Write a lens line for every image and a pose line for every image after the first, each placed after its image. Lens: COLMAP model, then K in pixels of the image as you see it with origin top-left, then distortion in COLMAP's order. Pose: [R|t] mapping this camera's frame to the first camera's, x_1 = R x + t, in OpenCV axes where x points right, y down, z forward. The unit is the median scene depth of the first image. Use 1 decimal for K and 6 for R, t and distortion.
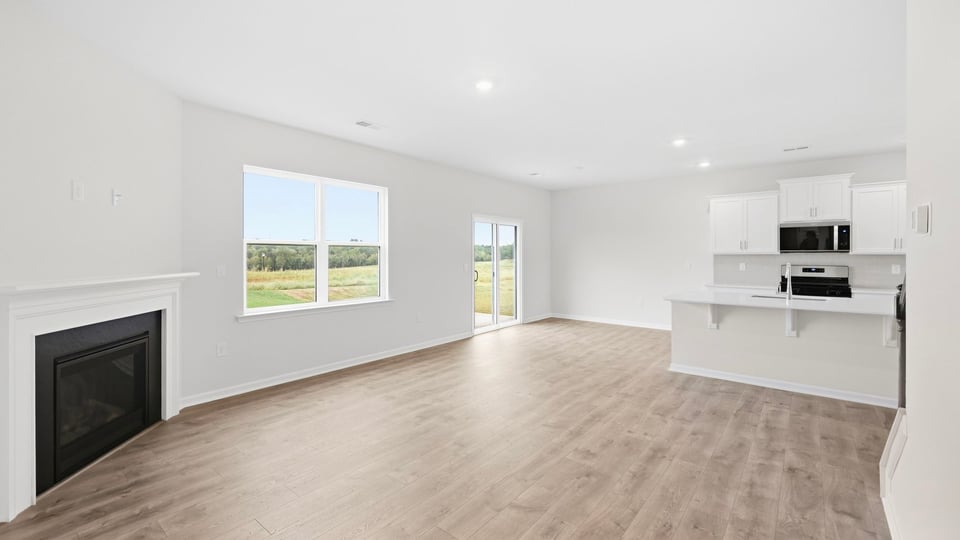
lens RADIAL K [[413.5, 0, 469.0], [0, 413.5, 257.5], [0, 0, 1]] dist [0.003305, -0.000721]
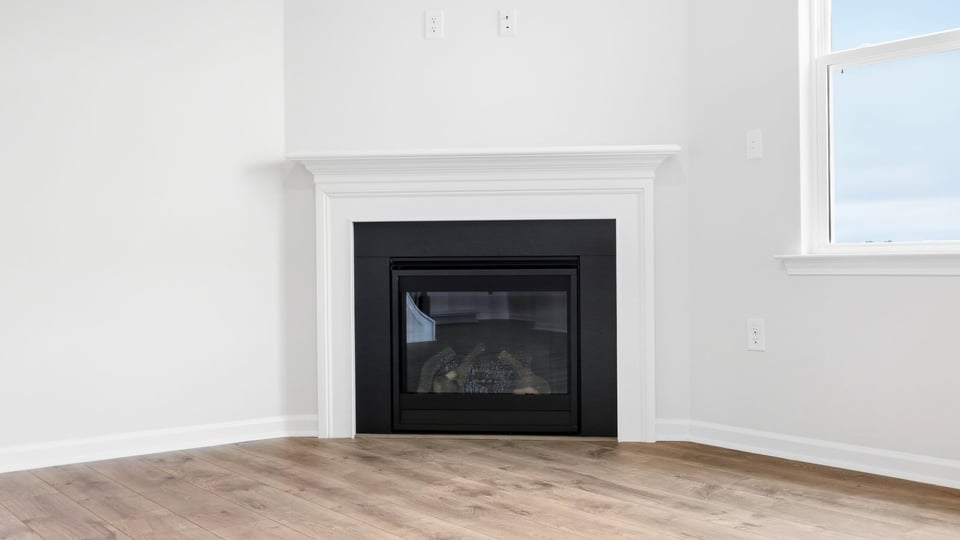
lens RADIAL K [[948.4, 0, 478.0], [0, 948.4, 270.4], [0, 0, 1]] dist [-0.017356, 0.000000]
pose [[-0.208515, 0.004647, -0.978008, 0.425084], [-0.004220, 0.999975, 0.005651, 0.176734], [0.978010, 0.005306, -0.208490, 1.053479]]
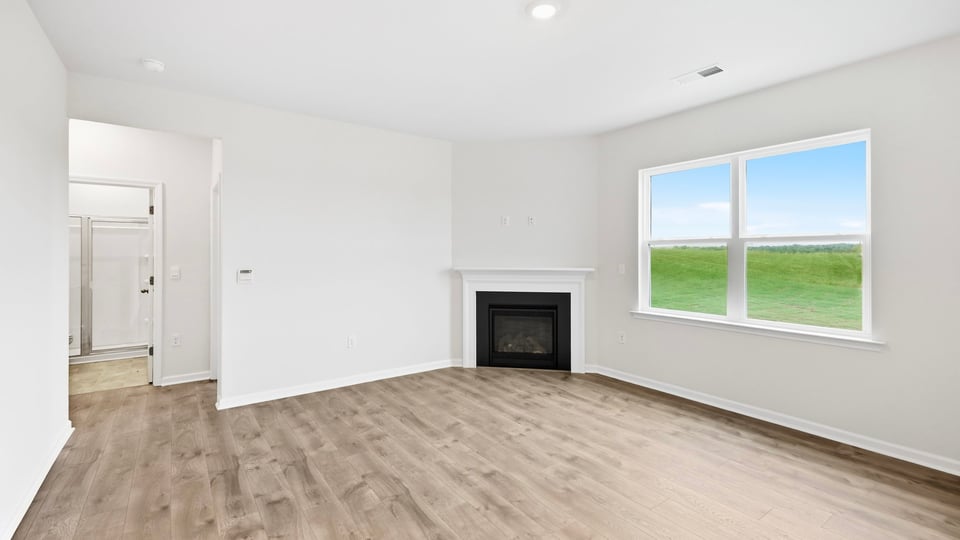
lens RADIAL K [[421.1, 0, 471.3], [0, 421.1, 254.1], [0, 0, 1]] dist [0.008827, -0.000174]
pose [[-0.268678, -0.002507, -0.963227, 0.725685], [-0.009881, 0.999951, 0.000154, -0.004551], [0.963179, 0.009559, -0.268690, 1.034747]]
